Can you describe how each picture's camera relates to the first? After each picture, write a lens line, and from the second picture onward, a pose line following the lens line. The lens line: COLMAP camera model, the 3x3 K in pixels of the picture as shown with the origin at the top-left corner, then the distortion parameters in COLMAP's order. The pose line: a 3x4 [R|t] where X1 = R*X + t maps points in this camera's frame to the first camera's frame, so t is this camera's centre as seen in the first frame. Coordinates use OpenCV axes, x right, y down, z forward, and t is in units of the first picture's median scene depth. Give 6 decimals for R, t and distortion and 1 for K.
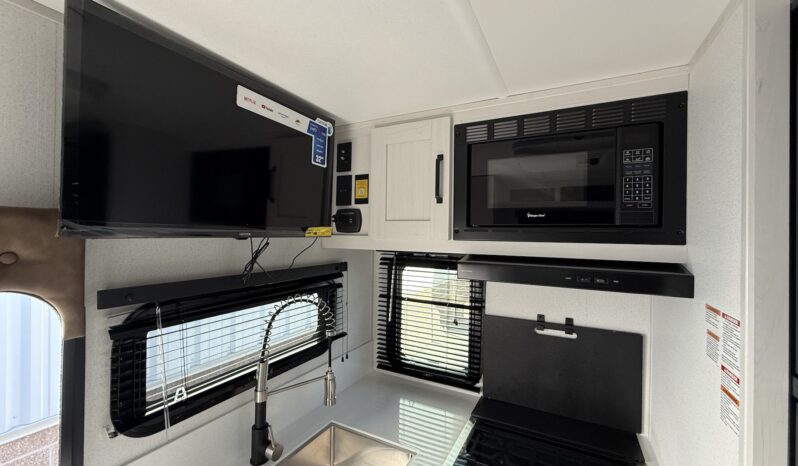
lens RADIAL K [[330.0, 0, 399.0], [0, 330.0, 233.0], [0, 0, 1]] dist [-0.002919, -0.000495]
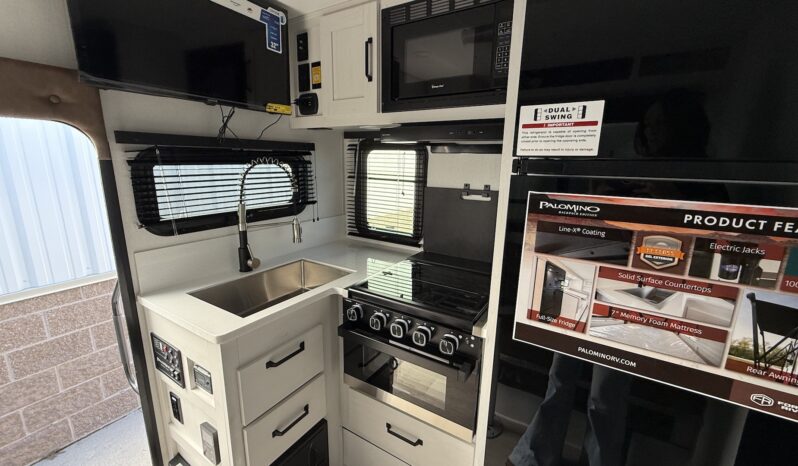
lens RADIAL K [[330.0, 0, 399.0], [0, 330.0, 233.0], [0, 0, 1]] dist [-0.002919, -0.000495]
pose [[0.997159, 0.016376, -0.073525, 0.300848], [0.000213, 0.975468, 0.220143, 0.173264], [0.075327, -0.219533, 0.972693, -0.282246]]
